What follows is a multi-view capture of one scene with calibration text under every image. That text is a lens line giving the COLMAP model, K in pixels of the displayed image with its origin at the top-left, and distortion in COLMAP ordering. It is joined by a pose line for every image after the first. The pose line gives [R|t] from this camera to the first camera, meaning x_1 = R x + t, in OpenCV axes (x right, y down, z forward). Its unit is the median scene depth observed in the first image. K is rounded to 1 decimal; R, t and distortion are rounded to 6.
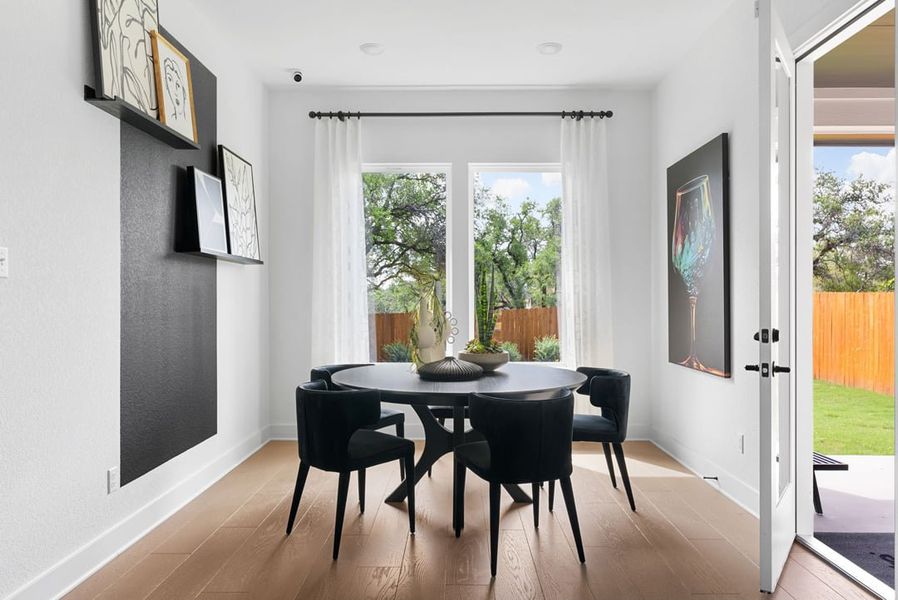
lens RADIAL K [[612.5, 0, 449.0], [0, 612.5, 300.0], [0, 0, 1]] dist [0.003732, 0.002742]
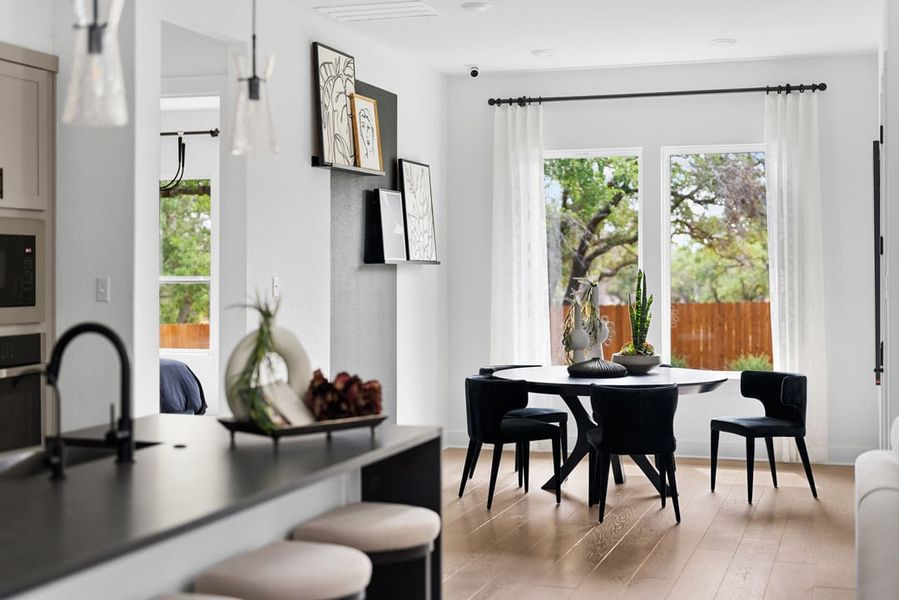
lens RADIAL K [[1259.2, 0, 448.9], [0, 1259.2, 264.4], [0, 0, 1]] dist [-0.006467, 0.056409]
pose [[0.951773, -0.001181, -0.306802, 0.416797], [0.000175, 0.999995, -0.003306, -0.064100], [0.306804, 0.003093, 0.951768, -1.163920]]
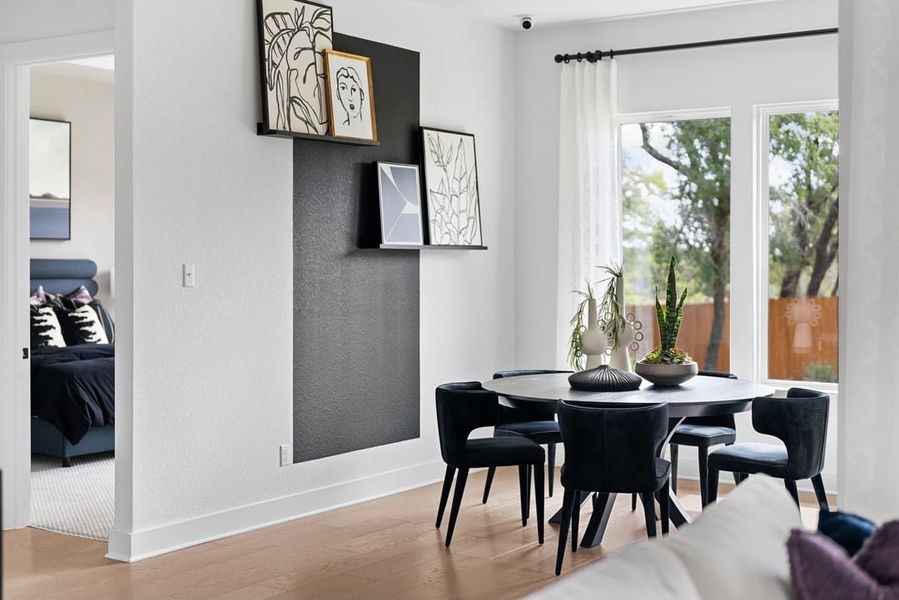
lens RADIAL K [[1259.2, 0, 448.9], [0, 1259.2, 264.4], [0, 0, 1]] dist [-0.006467, 0.056409]
pose [[0.831428, 0.003177, -0.555624, 0.773984], [-0.000244, 0.999986, 0.005353, -0.059034], [0.555633, -0.004315, 0.831417, -0.601223]]
